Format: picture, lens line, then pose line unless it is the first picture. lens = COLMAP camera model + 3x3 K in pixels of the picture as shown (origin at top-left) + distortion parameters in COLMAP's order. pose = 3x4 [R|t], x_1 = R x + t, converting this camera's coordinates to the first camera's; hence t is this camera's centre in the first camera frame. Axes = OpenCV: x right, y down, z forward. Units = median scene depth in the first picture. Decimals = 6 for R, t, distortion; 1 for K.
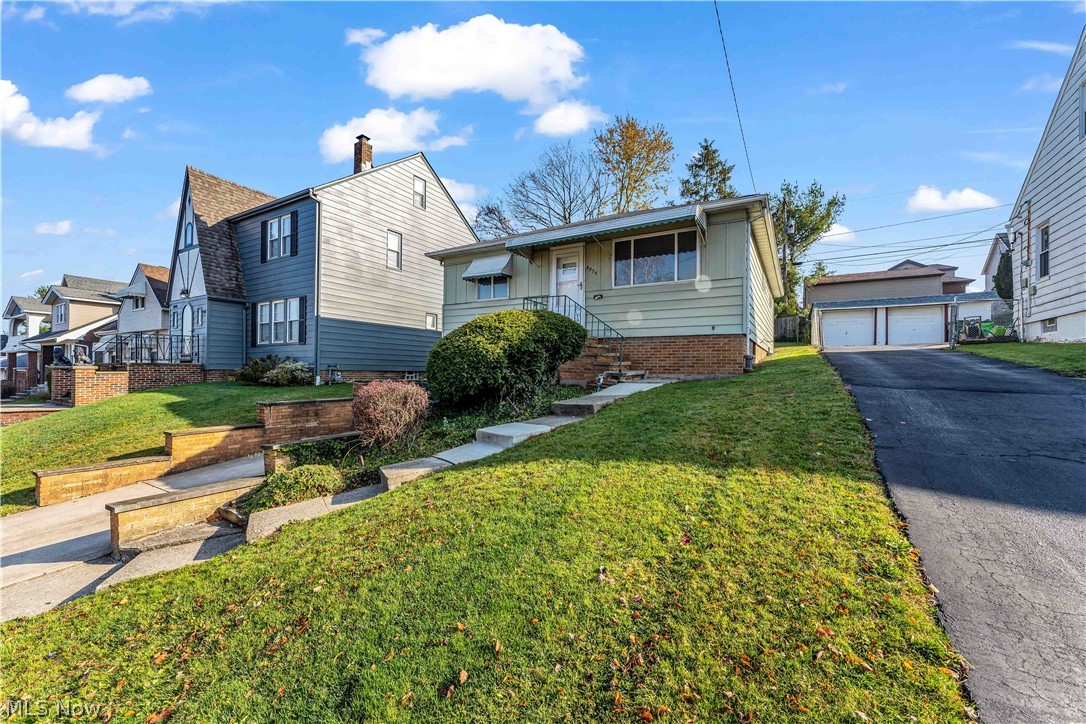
lens RADIAL K [[437.1, 0, 535.3], [0, 437.1, 364.3], [0, 0, 1]] dist [0.002660, -0.000301]
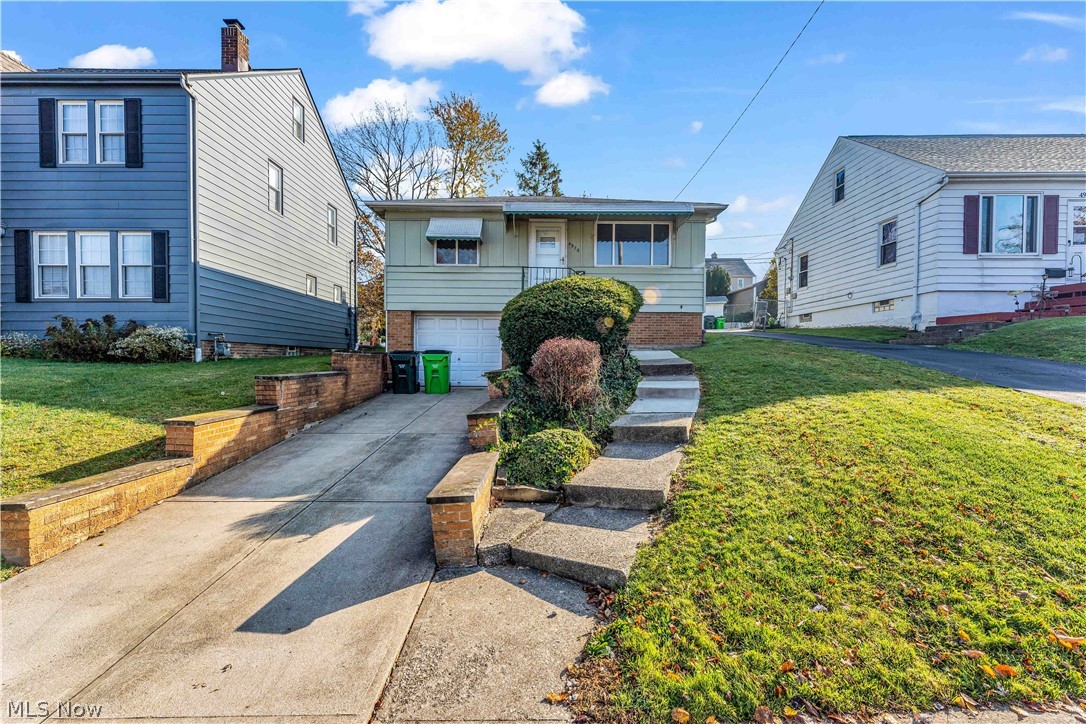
lens RADIAL K [[437.1, 0, 538.8], [0, 437.1, 365.0], [0, 0, 1]] dist [0.002660, -0.000301]
pose [[0.851796, -0.012868, 0.523715, -0.442341], [-0.003977, 0.999511, 0.031028, 0.032797], [-0.523858, -0.028512, 0.851328, 0.121389]]
